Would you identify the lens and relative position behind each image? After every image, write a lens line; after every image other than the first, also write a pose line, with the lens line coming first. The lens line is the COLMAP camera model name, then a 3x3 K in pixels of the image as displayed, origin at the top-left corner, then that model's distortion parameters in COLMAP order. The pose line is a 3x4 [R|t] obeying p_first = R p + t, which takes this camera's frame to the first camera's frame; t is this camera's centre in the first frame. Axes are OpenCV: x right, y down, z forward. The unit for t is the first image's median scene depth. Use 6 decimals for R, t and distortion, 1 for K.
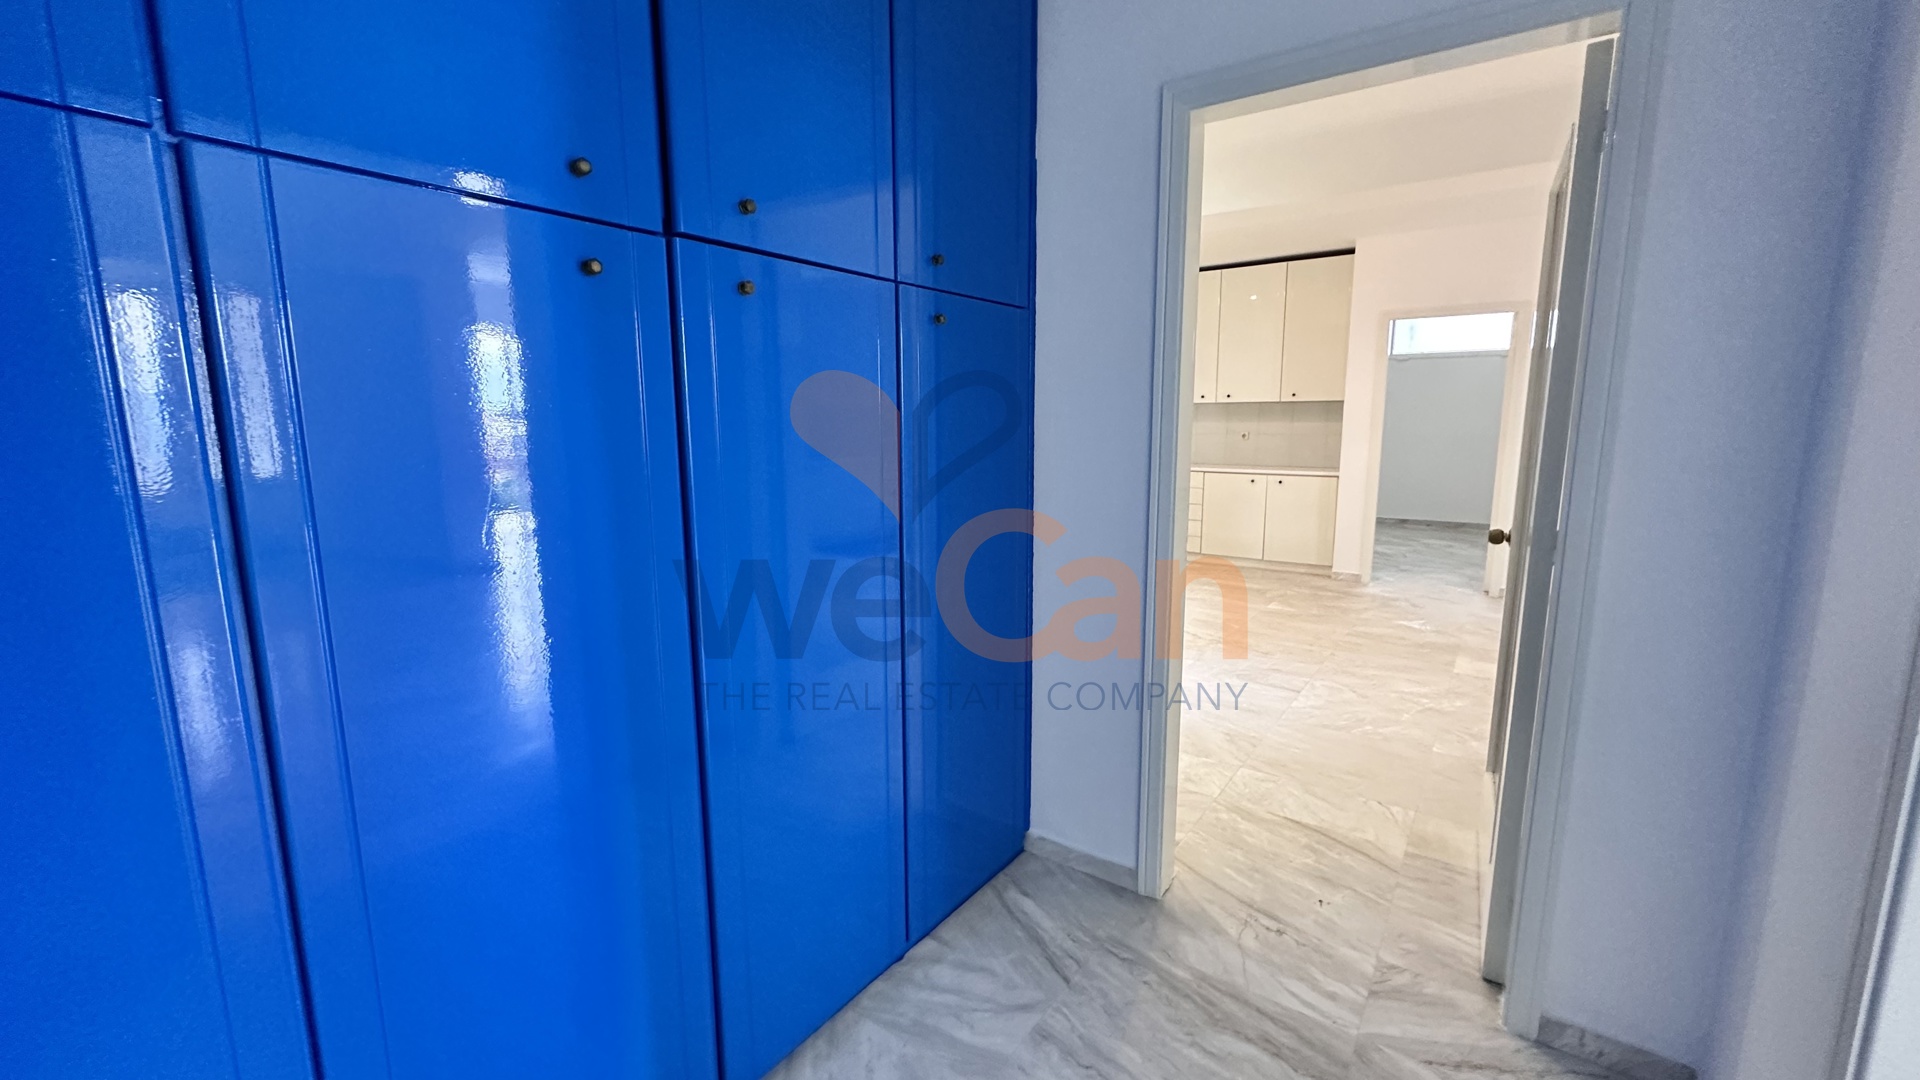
lens RADIAL K [[766.0, 0, 962.7], [0, 766.0, 533.1], [0, 0, 1]] dist [-0.000817, 0.000994]
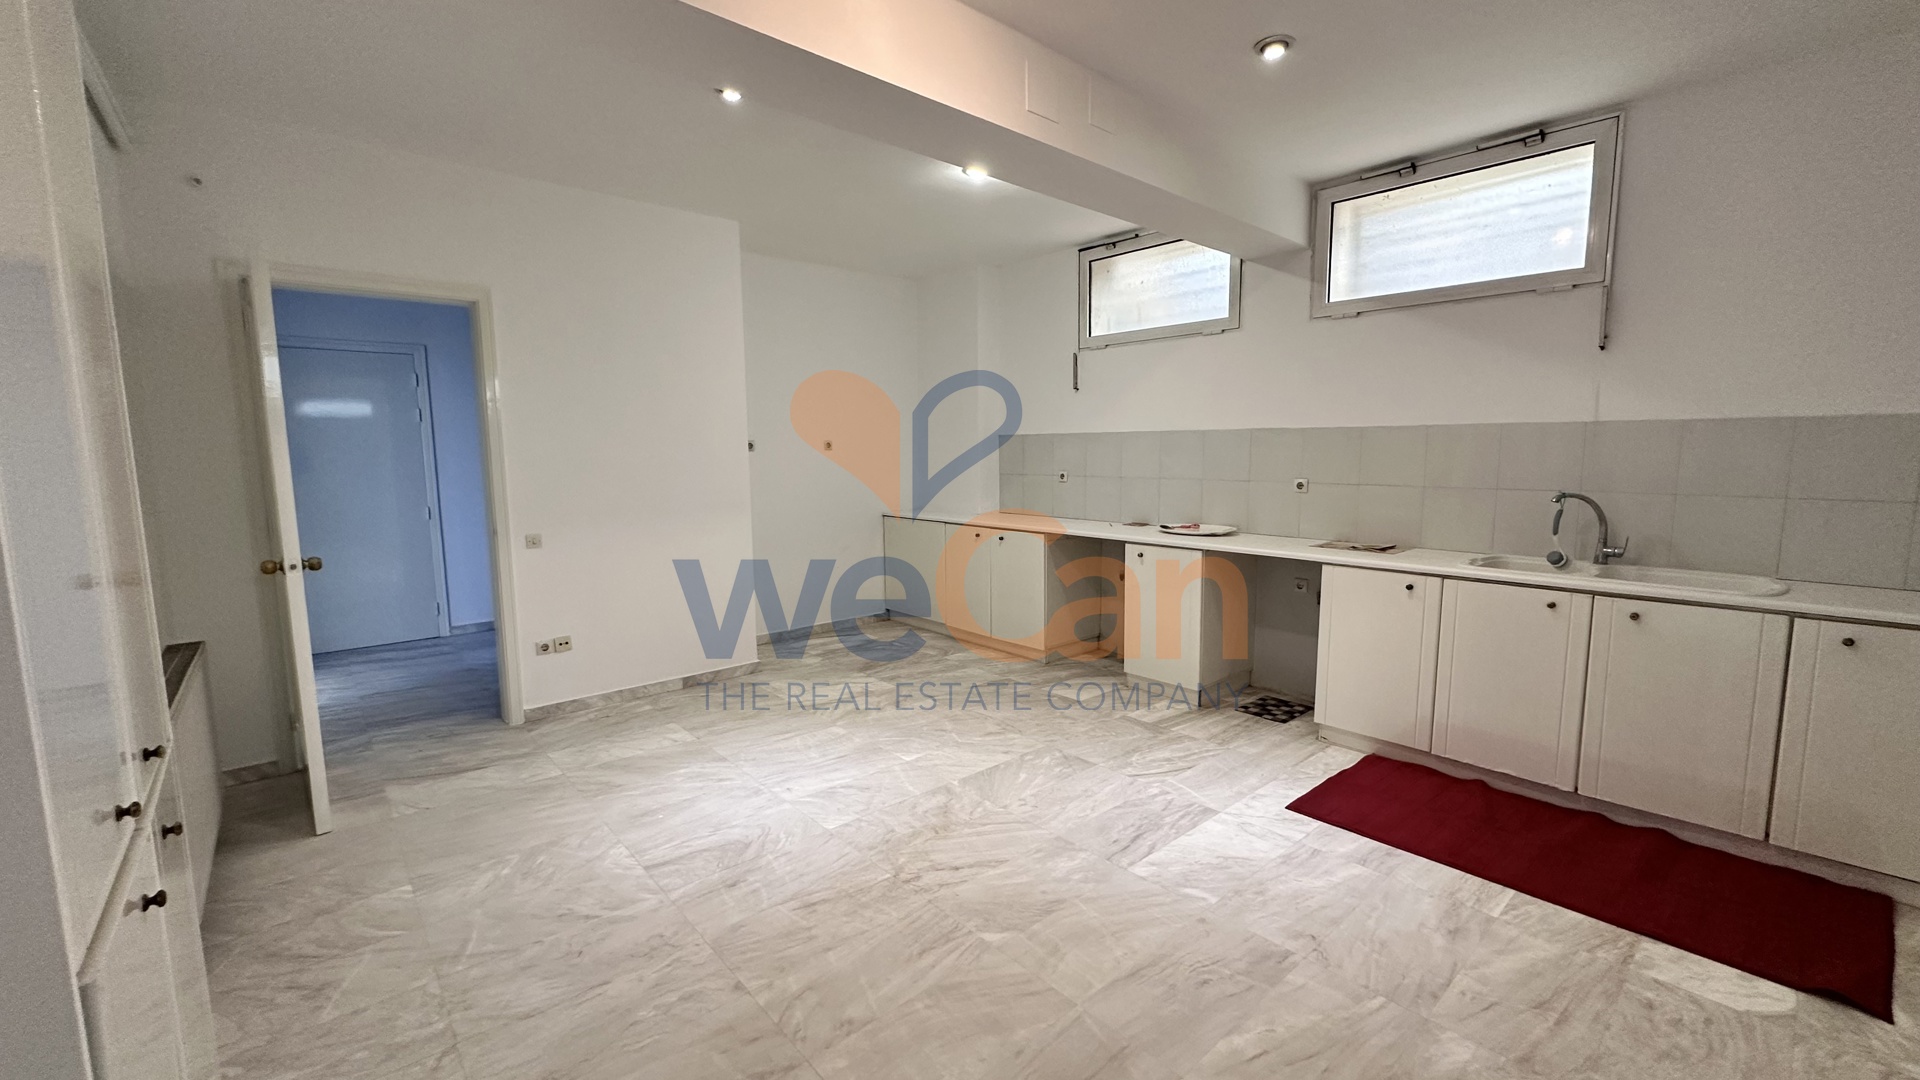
lens RADIAL K [[766.0, 0, 961.8], [0, 766.0, 529.2], [0, 0, 1]] dist [-0.000817, 0.000994]
pose [[-0.227256, 0.108838, -0.967734, 1.563958], [-0.138660, 0.979994, 0.142779, -0.342199], [0.963913, 0.166633, -0.207618, 2.137155]]
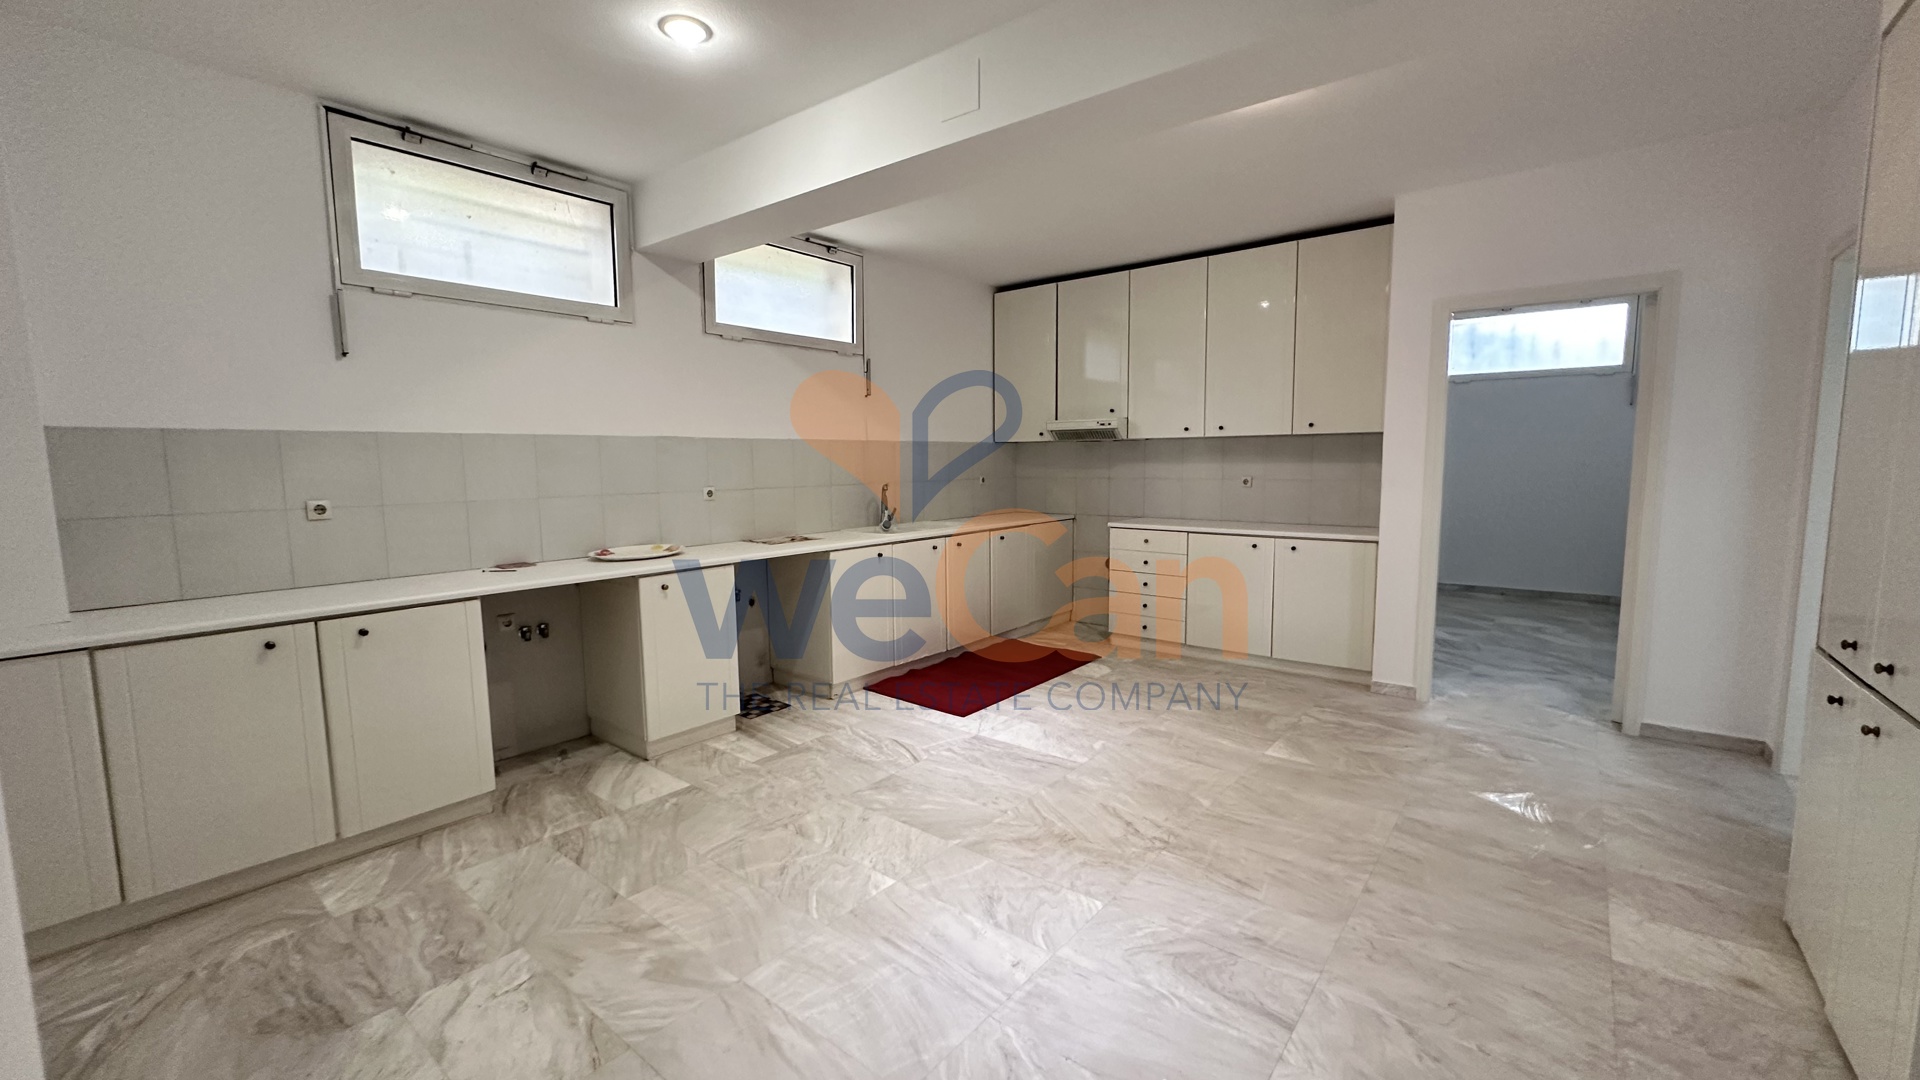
lens RADIAL K [[766.0, 0, 960.6], [0, 766.0, 532.7], [0, 0, 1]] dist [-0.000817, 0.000994]
pose [[0.998557, 0.000159, -0.053699, 0.408059], [-0.002974, 0.998624, -0.052348, -0.119362], [0.053617, 0.052432, 0.997184, 0.781560]]
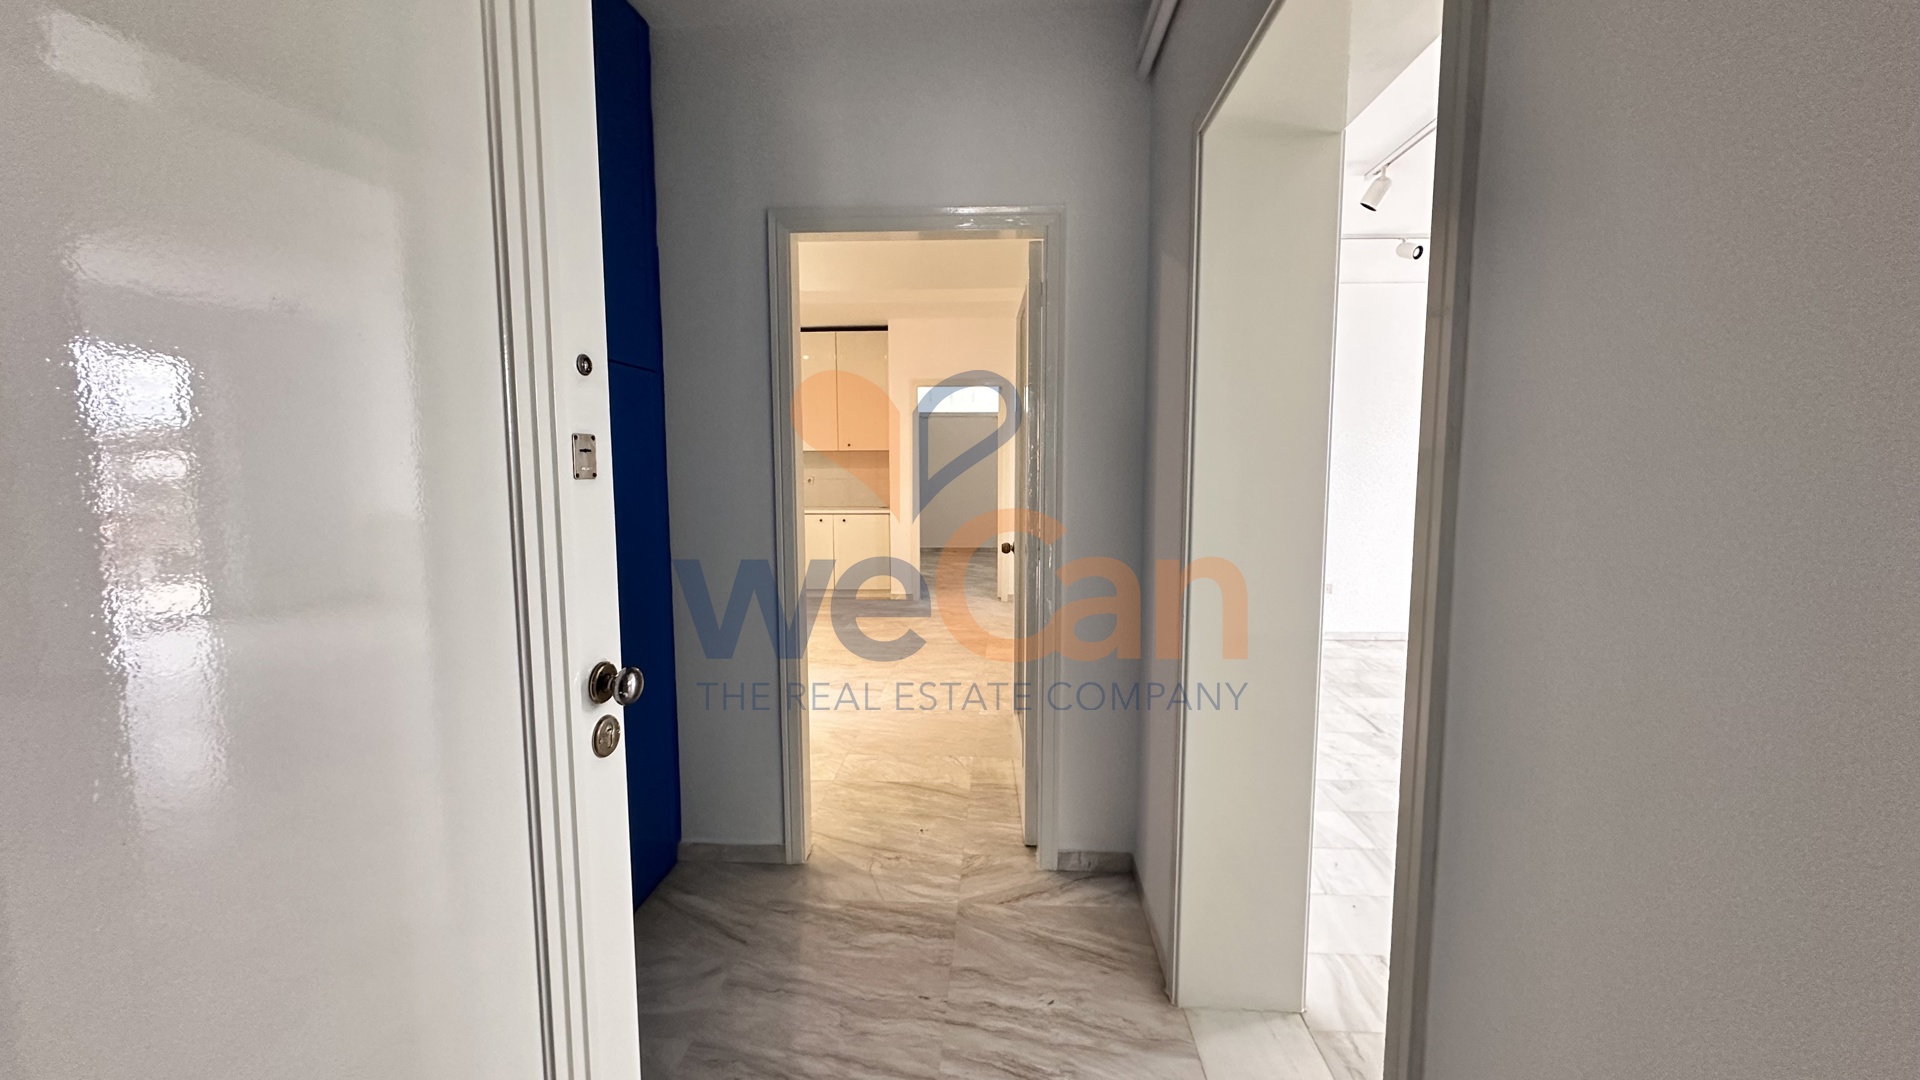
lens RADIAL K [[766.0, 0, 964.5], [0, 766.0, 540.1], [0, 0, 1]] dist [-0.000817, 0.000994]
pose [[0.842707, -0.052973, 0.535760, -0.134561], [0.079796, 0.996446, -0.026989, 0.022175], [-0.532426, 0.065495, 0.843939, -0.165594]]
